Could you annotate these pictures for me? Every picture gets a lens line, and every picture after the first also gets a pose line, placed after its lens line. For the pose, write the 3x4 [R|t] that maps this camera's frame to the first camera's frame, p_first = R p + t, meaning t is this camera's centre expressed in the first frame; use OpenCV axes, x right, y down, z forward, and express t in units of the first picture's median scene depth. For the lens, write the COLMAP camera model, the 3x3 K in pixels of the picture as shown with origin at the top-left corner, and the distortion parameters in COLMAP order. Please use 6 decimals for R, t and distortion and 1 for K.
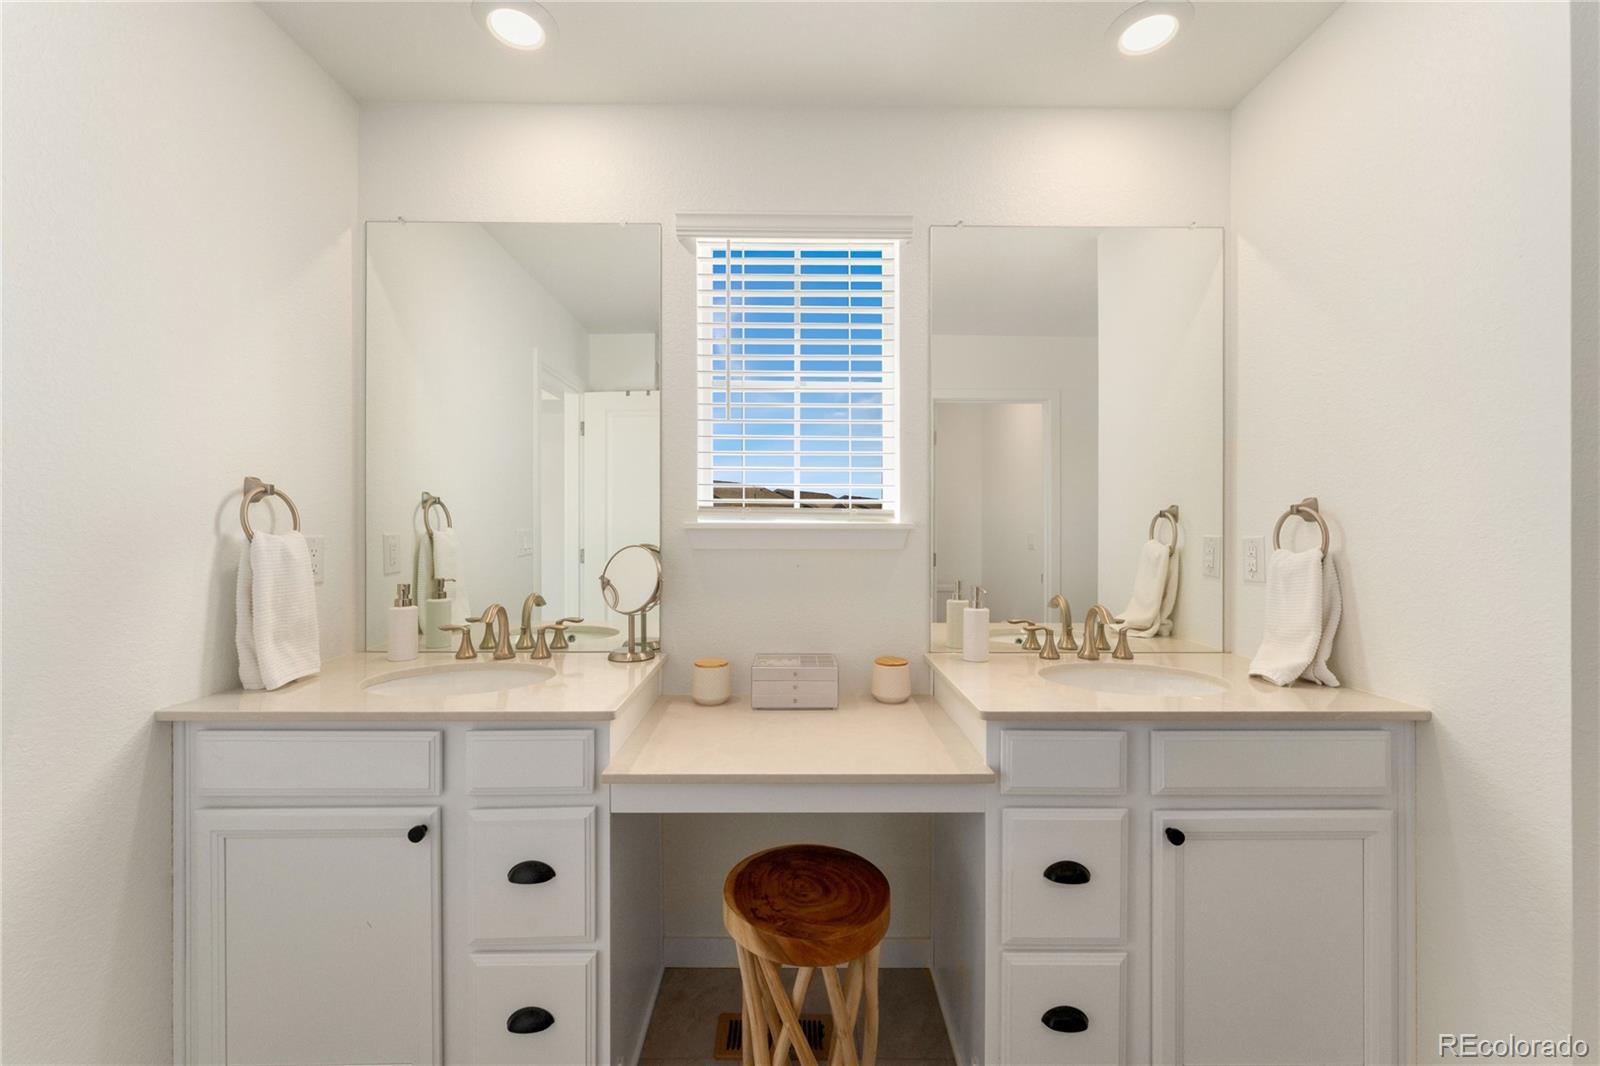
lens RADIAL K [[634.3, 0, 808.6], [0, 634.3, 528.5], [0, 0, 1]] dist [-0.001747, 0.000651]
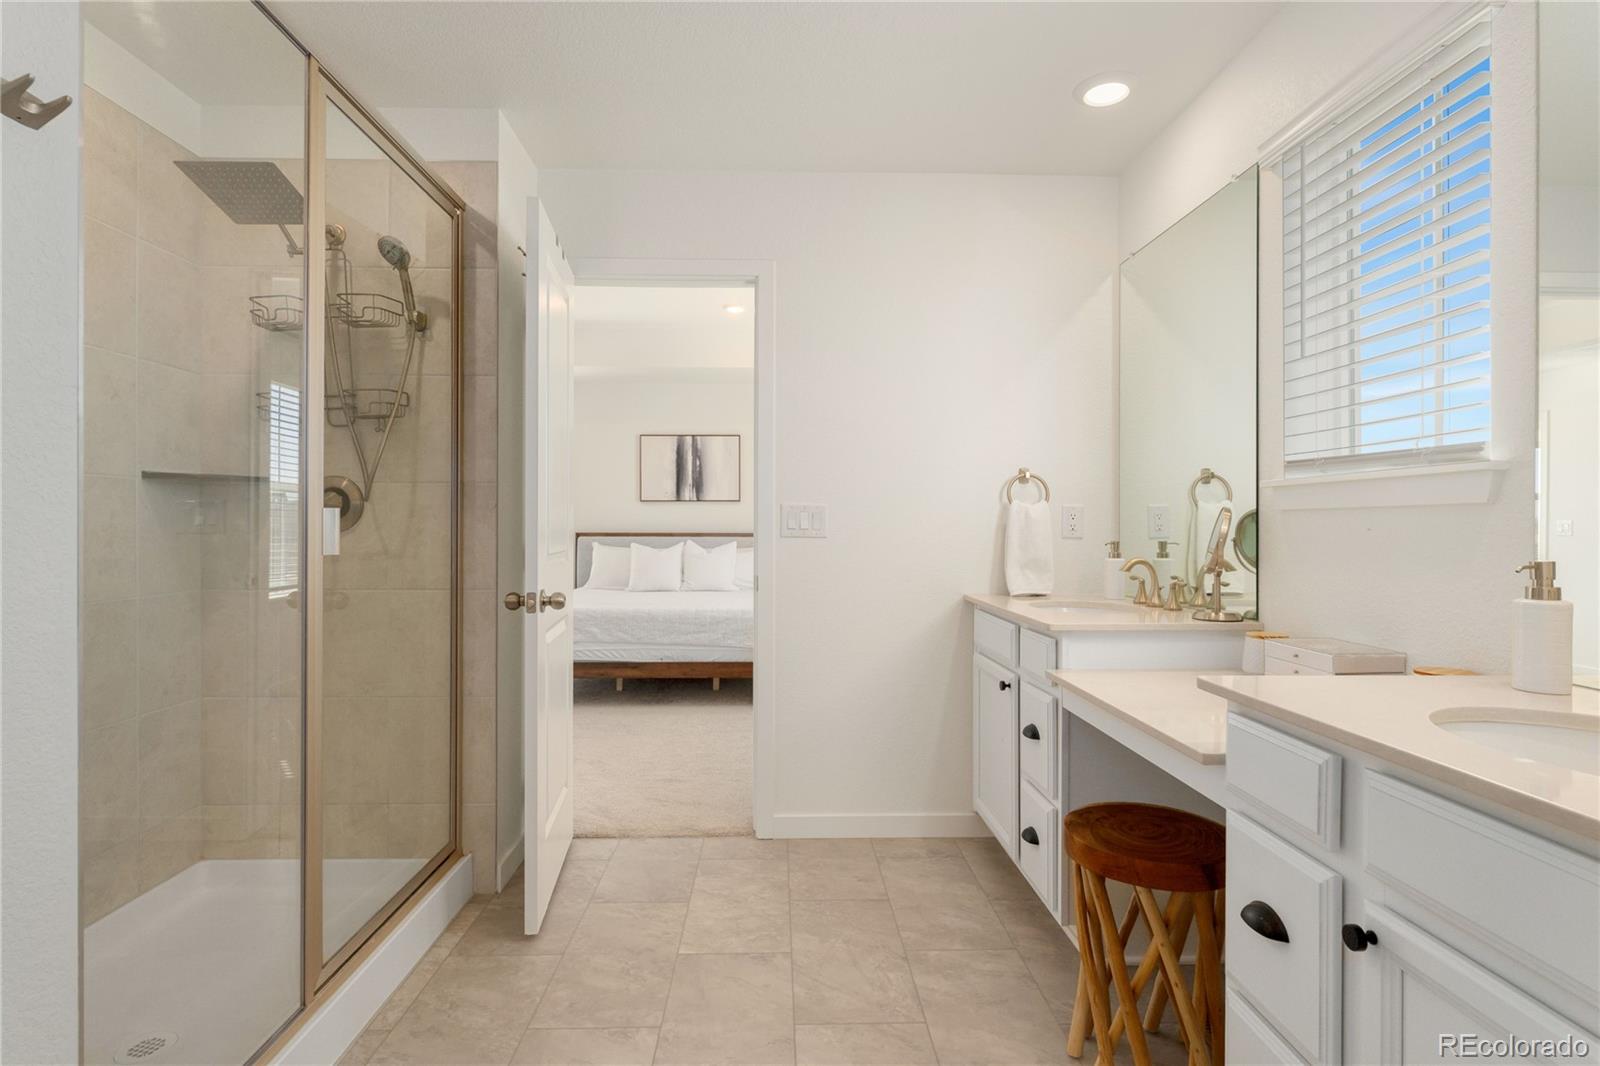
lens RADIAL K [[790.4, 0, 801.9], [0, 790.4, 524.7], [0, 0, 1]] dist [-0.004837, -0.000730]
pose [[0.044810, 0.002605, -0.998992, 1.241212], [-0.006795, 0.999974, 0.002303, 0.072366], [0.998972, 0.006685, 0.044826, 0.381150]]
